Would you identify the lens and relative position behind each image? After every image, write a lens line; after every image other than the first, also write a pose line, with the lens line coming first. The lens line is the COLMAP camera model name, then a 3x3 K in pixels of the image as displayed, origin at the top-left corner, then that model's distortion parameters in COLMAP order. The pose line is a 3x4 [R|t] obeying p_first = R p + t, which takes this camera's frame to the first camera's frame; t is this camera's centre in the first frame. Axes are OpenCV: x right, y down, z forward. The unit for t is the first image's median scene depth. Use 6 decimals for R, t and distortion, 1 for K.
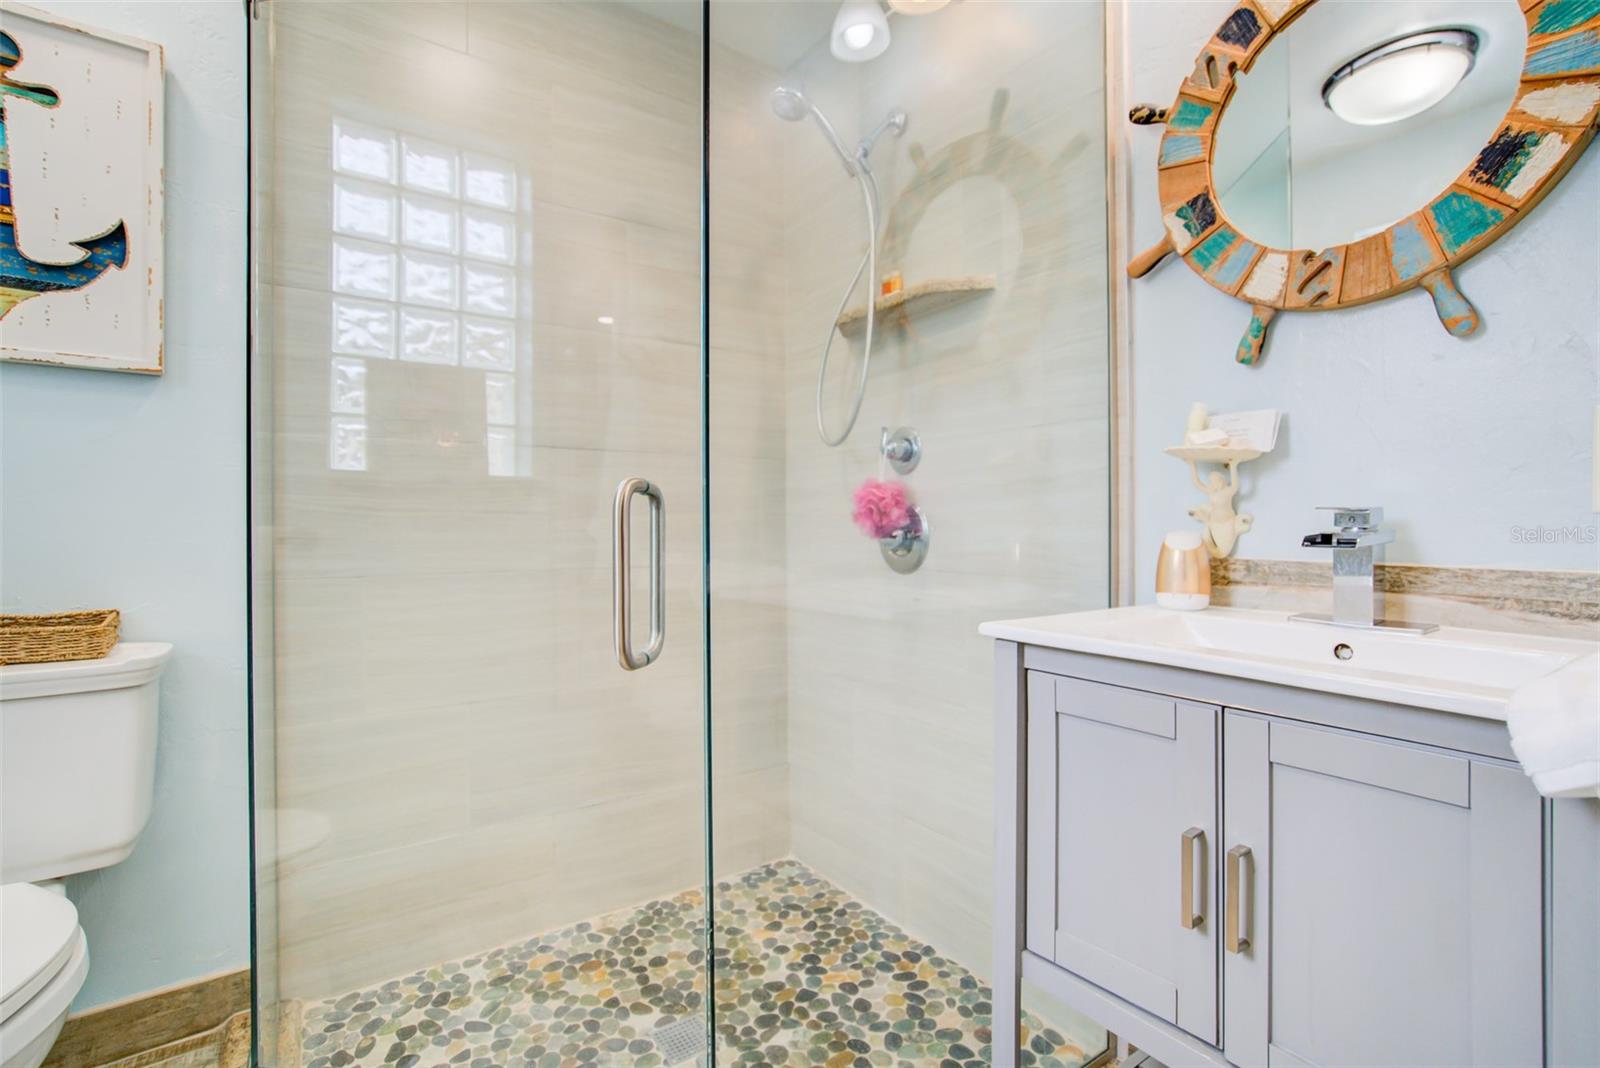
lens RADIAL K [[756.9, 0, 799.7], [0, 756.9, 523.4], [0, 0, 1]] dist [-0.045107, 0.029100]
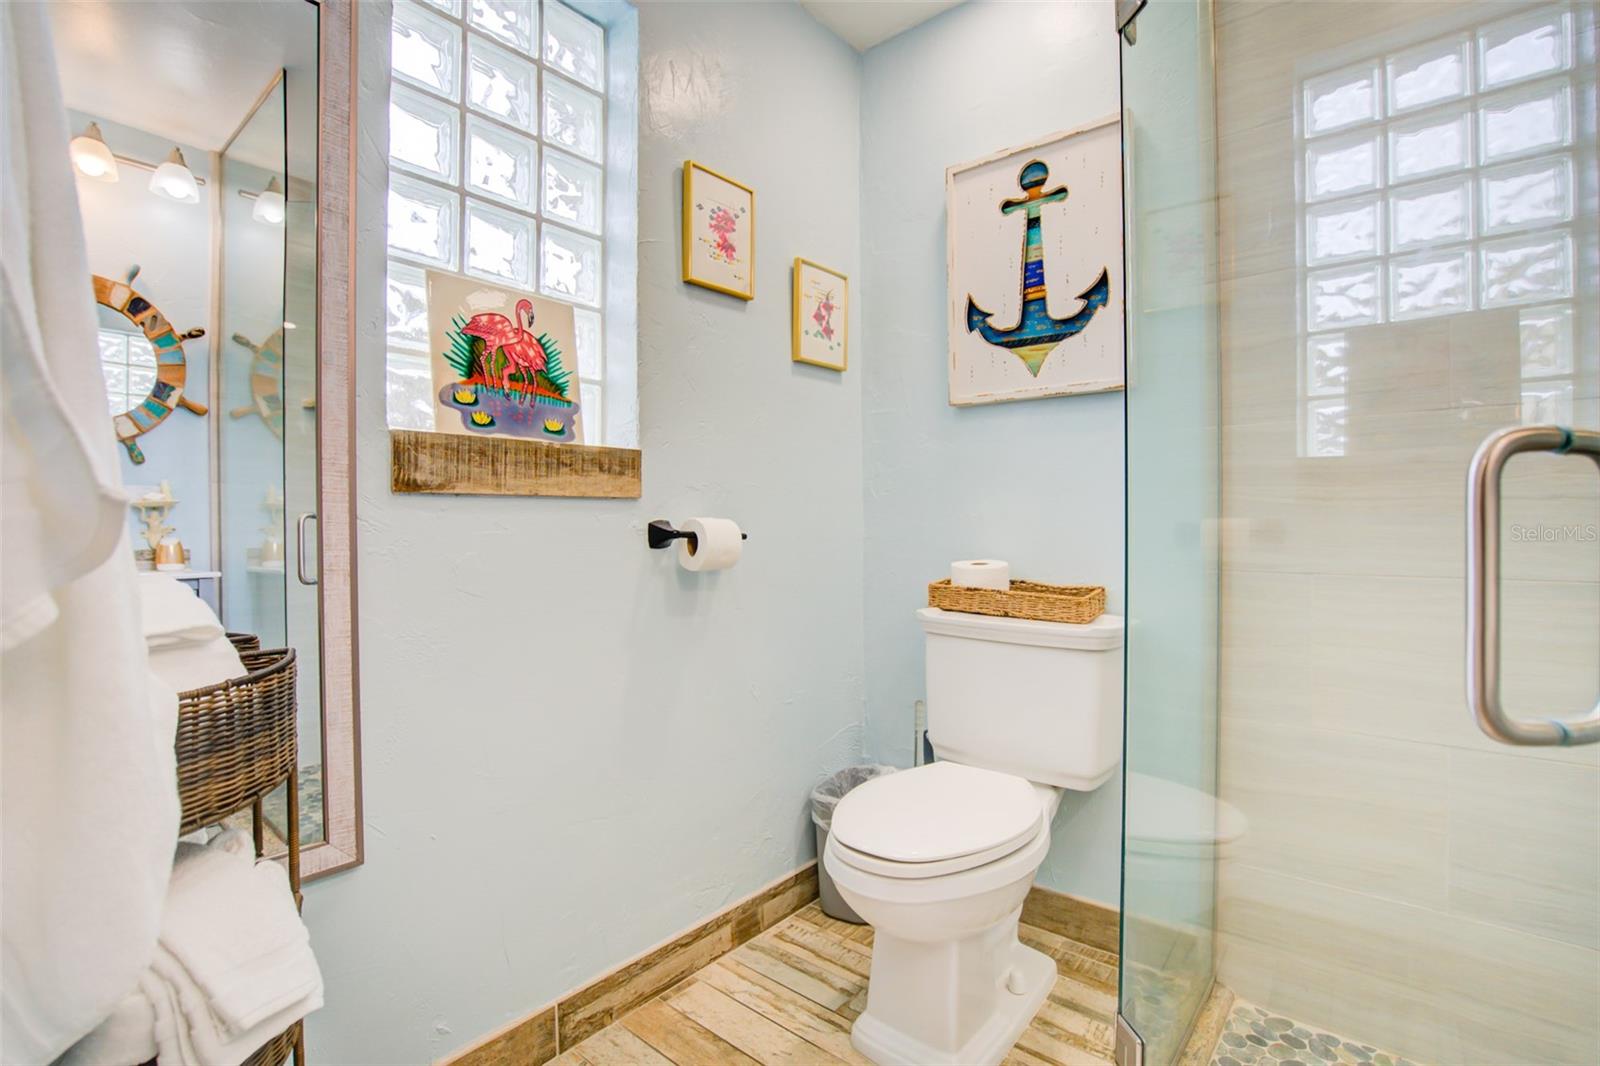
lens RADIAL K [[750.2, 0, 802.4], [0, 750.2, 527.6], [0, 0, 1]] dist [-0.050434, 0.018804]
pose [[0.265286, 0.003637, -0.964163, 0.111049], [0.003734, 0.999982, 0.004799, 0.009434], [0.964162, -0.004874, 0.265268, 0.175021]]
